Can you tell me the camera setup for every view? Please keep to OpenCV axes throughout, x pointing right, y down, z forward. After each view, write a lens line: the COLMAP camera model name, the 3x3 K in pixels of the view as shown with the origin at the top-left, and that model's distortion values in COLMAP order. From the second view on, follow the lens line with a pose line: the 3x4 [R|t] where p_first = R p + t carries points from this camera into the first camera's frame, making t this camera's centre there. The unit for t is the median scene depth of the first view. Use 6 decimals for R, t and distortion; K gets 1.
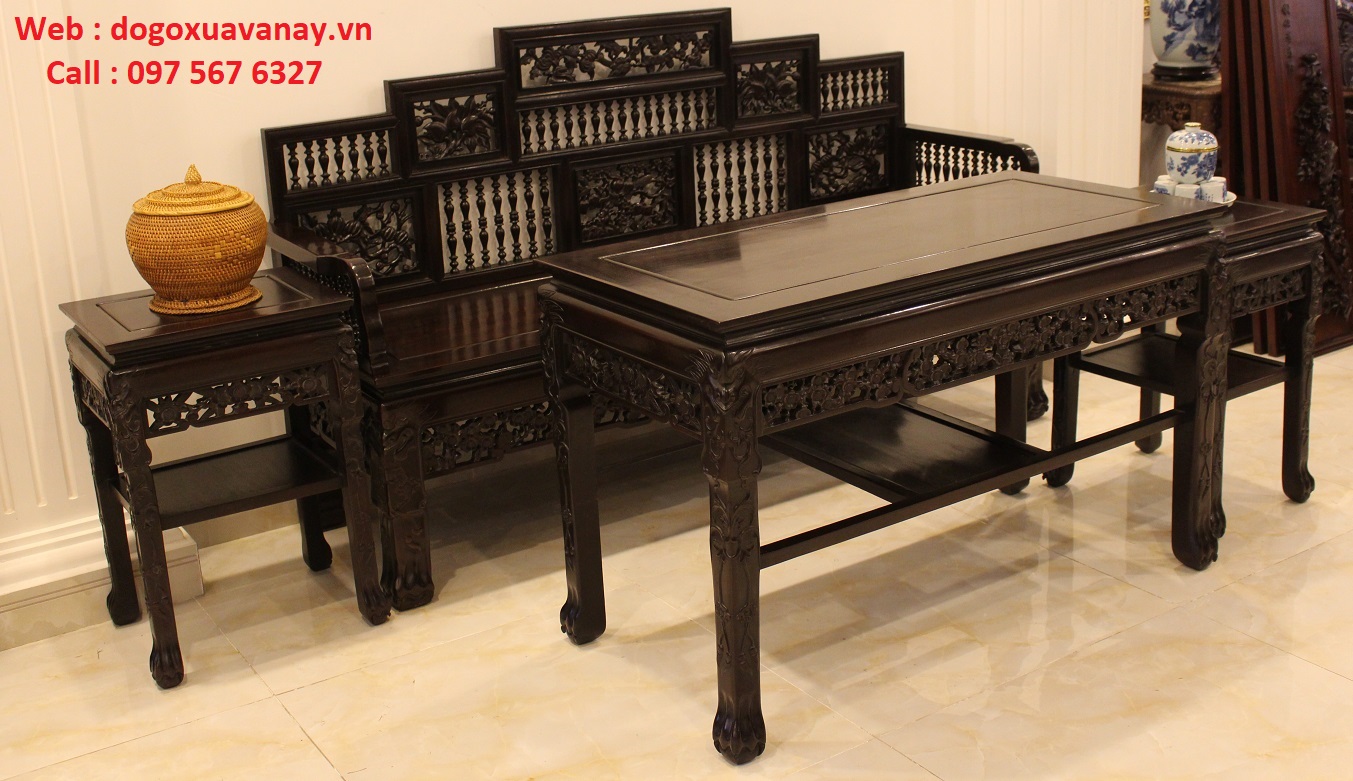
lens RADIAL K [[1514.7, 0, 685.8], [0, 1514.7, 322.3], [0, 0, 1]] dist [-0.109067, 0.000000]
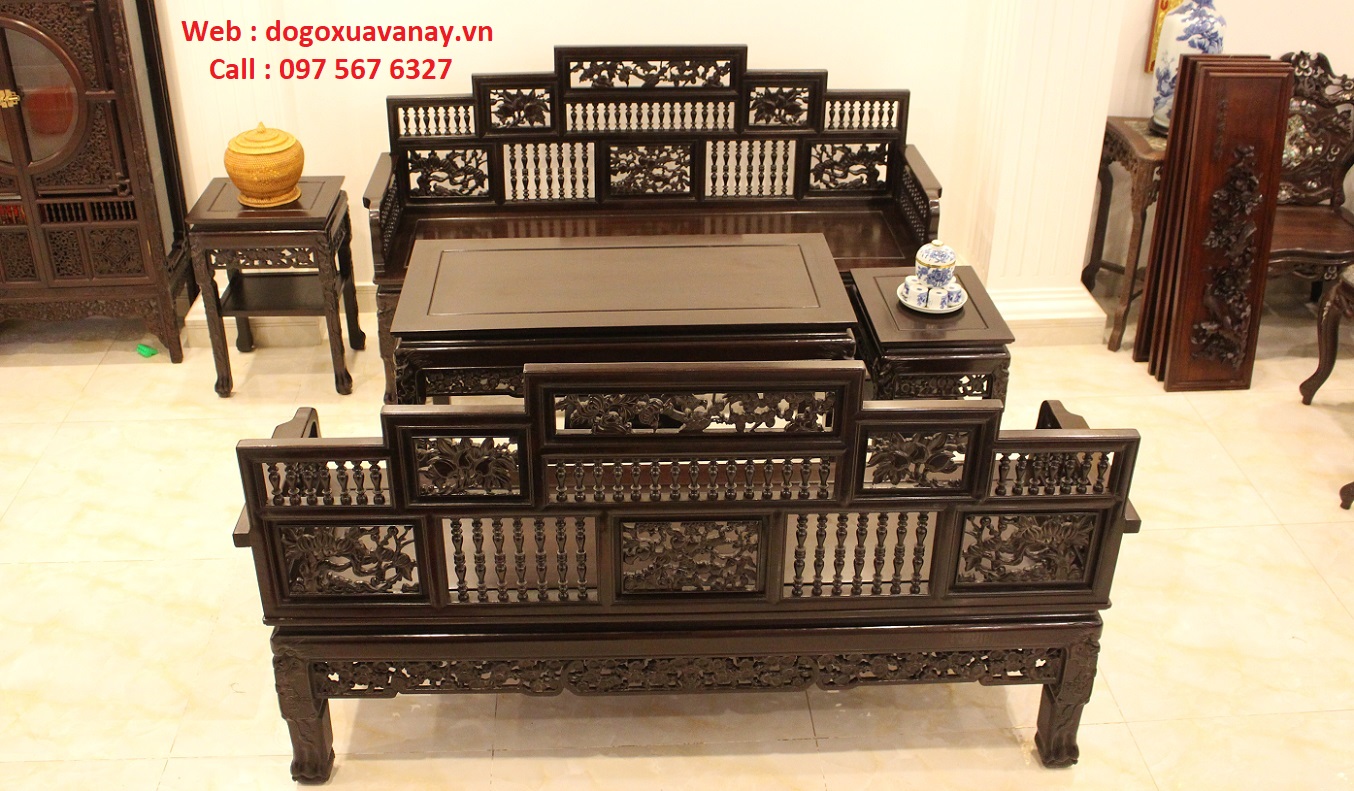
lens RADIAL K [[1399.4, 0, 677.8], [0, 1399.4, 393.3], [0, 0, 1]] dist [-0.097844, 0.000000]
pose [[0.866192, 0.298157, -0.401017, 0.589775], [-0.179952, 0.934769, 0.306309, -0.301499], [0.466186, -0.193159, 0.863343, -0.161201]]
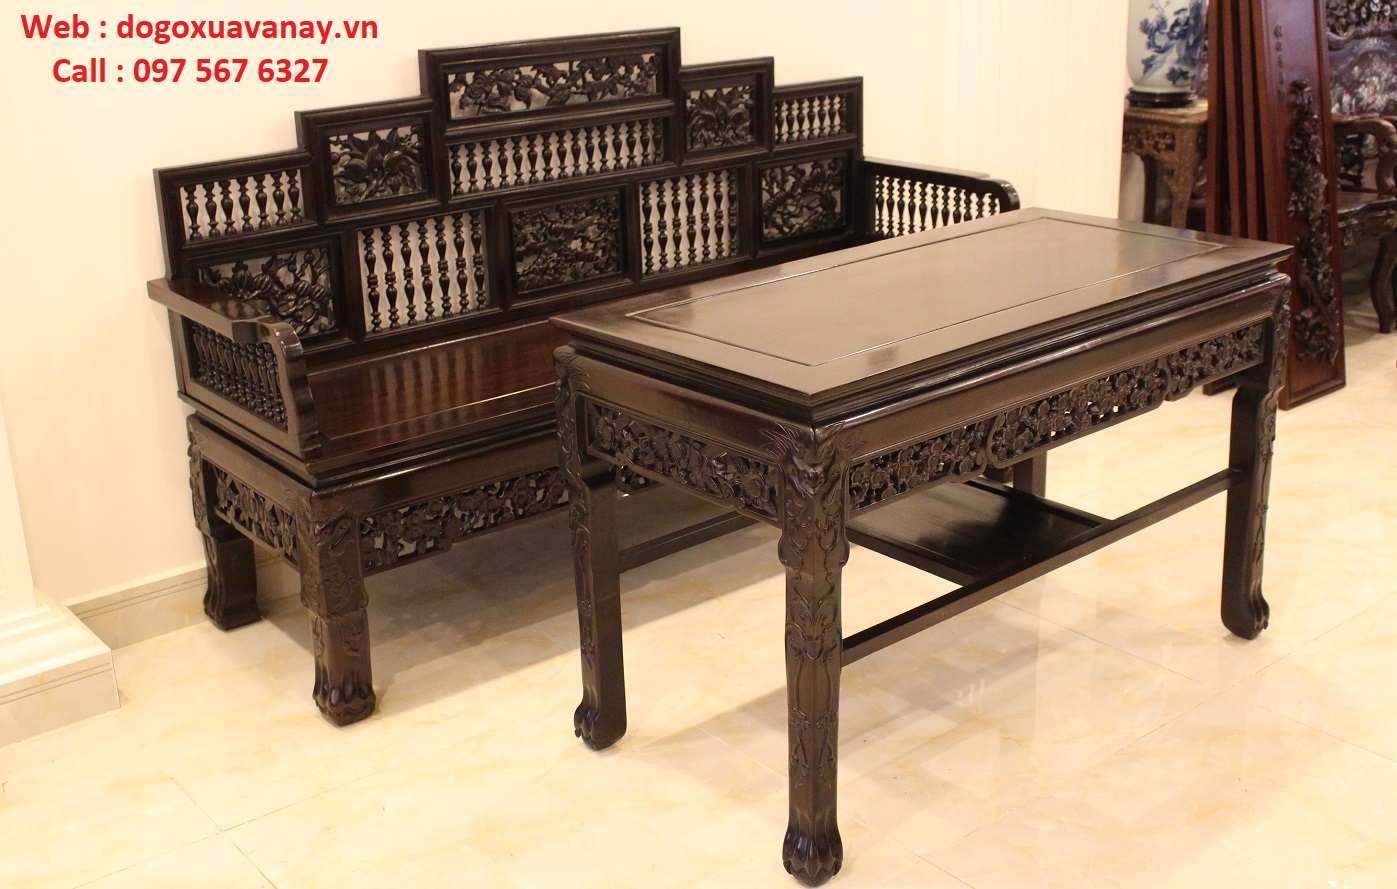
lens RADIAL K [[1575.8, 0, 681.0], [0, 1575.8, 415.6], [0, 0, 1]] dist [-0.085280, 0.000000]
pose [[0.995968, -0.016649, 0.088146, -0.057333], [0.012968, 0.999026, 0.042176, -0.019710], [-0.088762, -0.040863, 0.995214, 0.074517]]
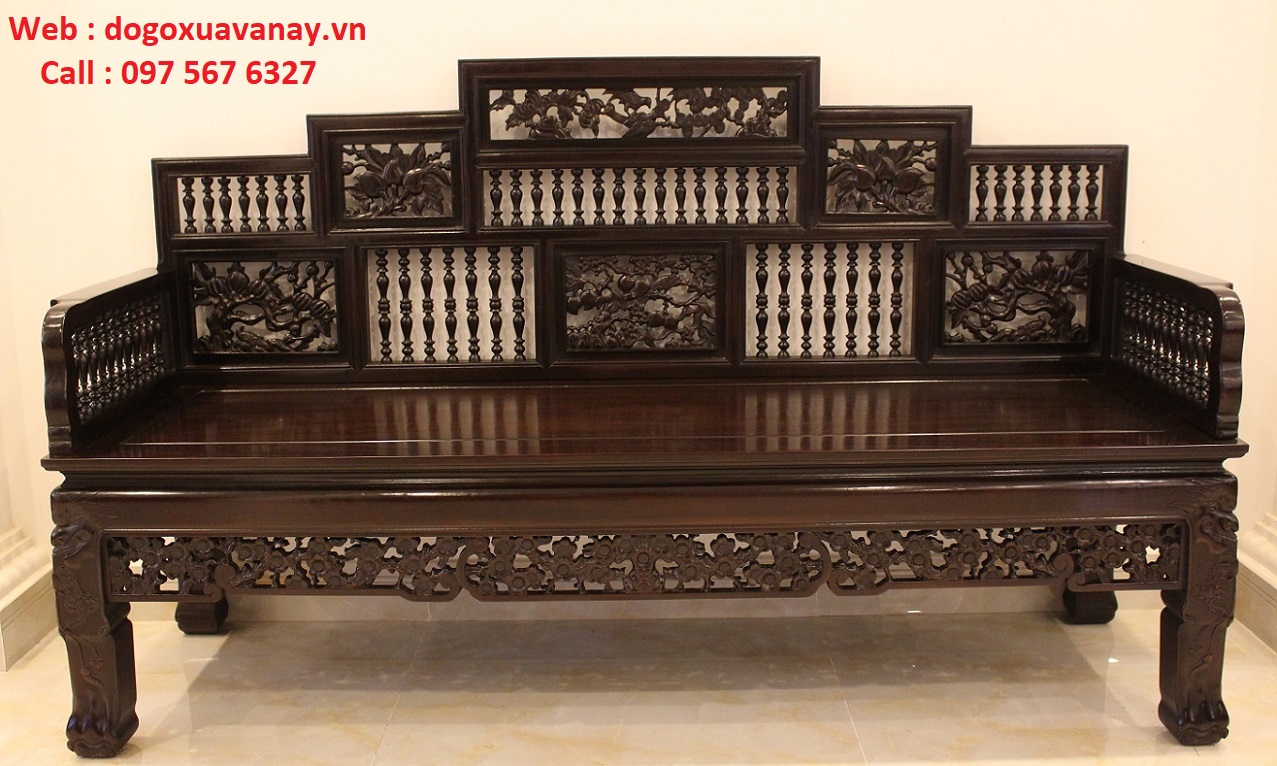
lens RADIAL K [[1314.2, 0, 641.2], [0, 1314.2, 365.5], [0, 0, 1]] dist [-0.100272, 0.000000]
pose [[0.835204, 0.137234, -0.532543, 0.323028], [-0.171998, 0.984968, -0.015929, -0.042192], [0.522352, 0.104901, 0.846253, 0.469549]]
